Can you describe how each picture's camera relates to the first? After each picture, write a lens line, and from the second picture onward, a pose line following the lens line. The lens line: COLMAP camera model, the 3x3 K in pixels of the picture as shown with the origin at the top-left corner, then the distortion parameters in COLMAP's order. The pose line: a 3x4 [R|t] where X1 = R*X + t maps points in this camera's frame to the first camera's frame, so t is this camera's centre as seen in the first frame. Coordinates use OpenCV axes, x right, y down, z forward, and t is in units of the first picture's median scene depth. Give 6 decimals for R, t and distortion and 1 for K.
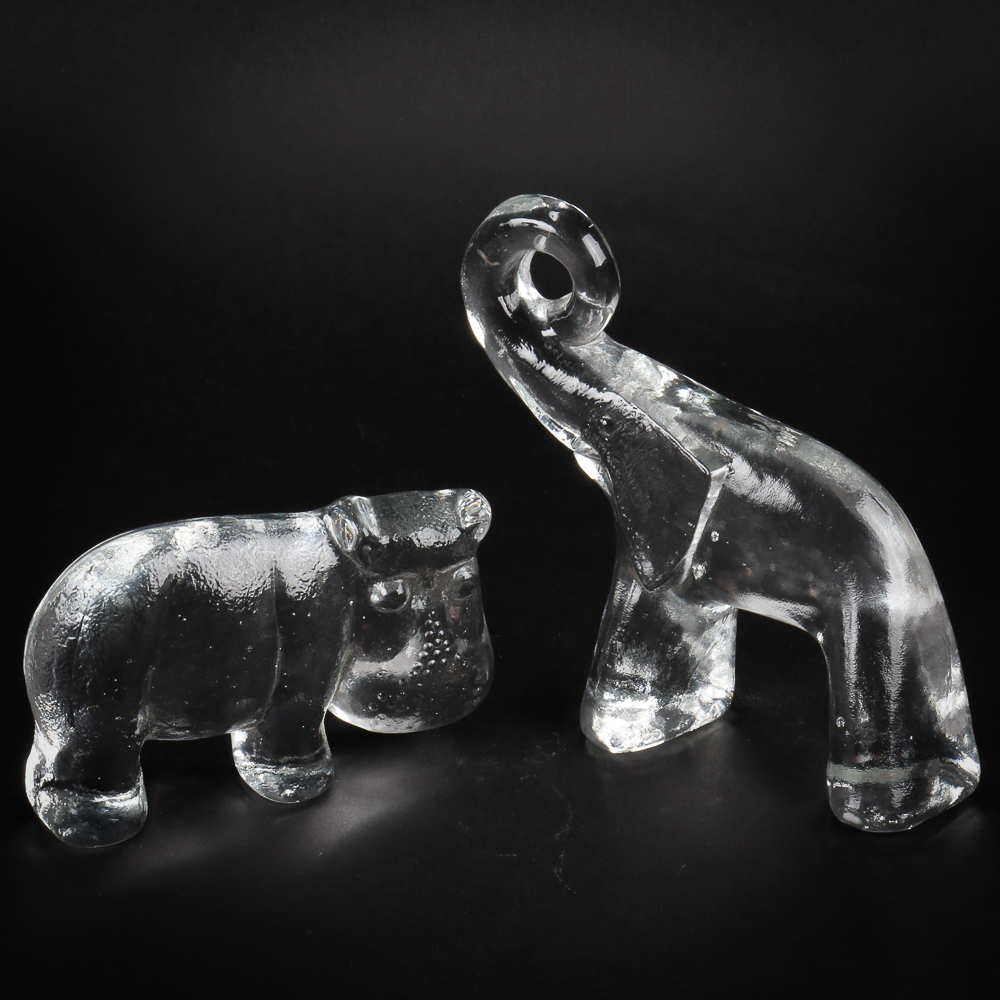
lens RADIAL K [[3496.9, 0, 500.0], [0, 3496.9, 500.0], [0, 0, 1]] dist [-0.126469, 1.403881]
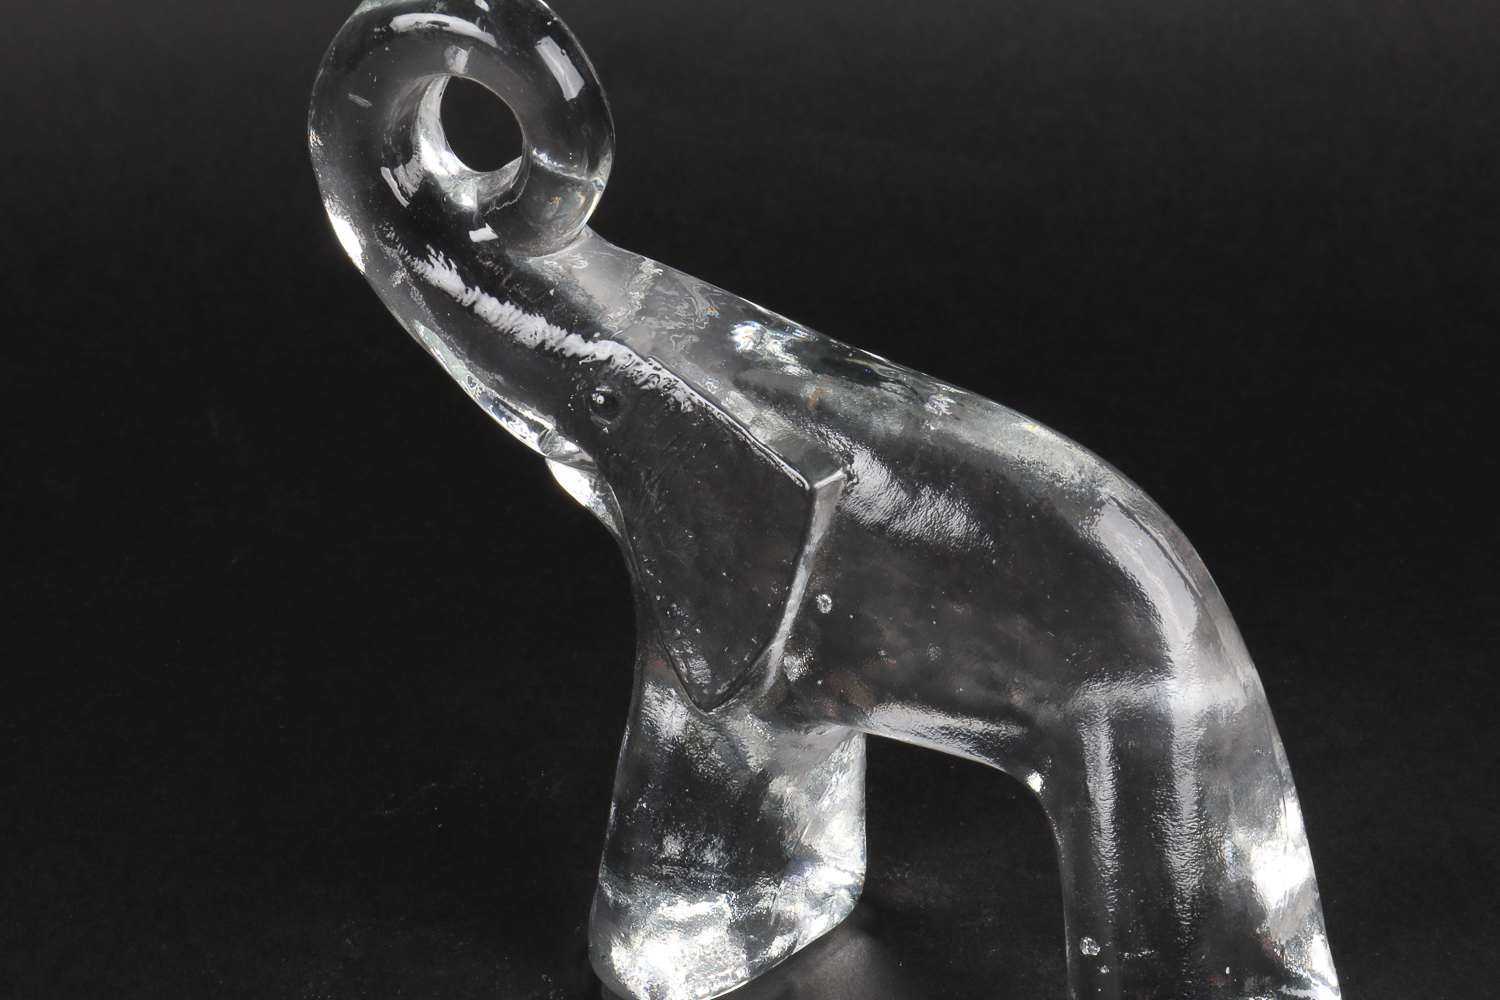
lens RADIAL K [[3495.5, 0, 750.0], [0, 3495.5, 500.0], [0, 0, 1]] dist [-0.087470, -0.070531]
pose [[0.994378, -0.064159, 0.084240, 0.007160], [0.061401, 0.997501, 0.034941, -0.023987], [-0.086271, -0.029572, 0.995833, 0.477352]]
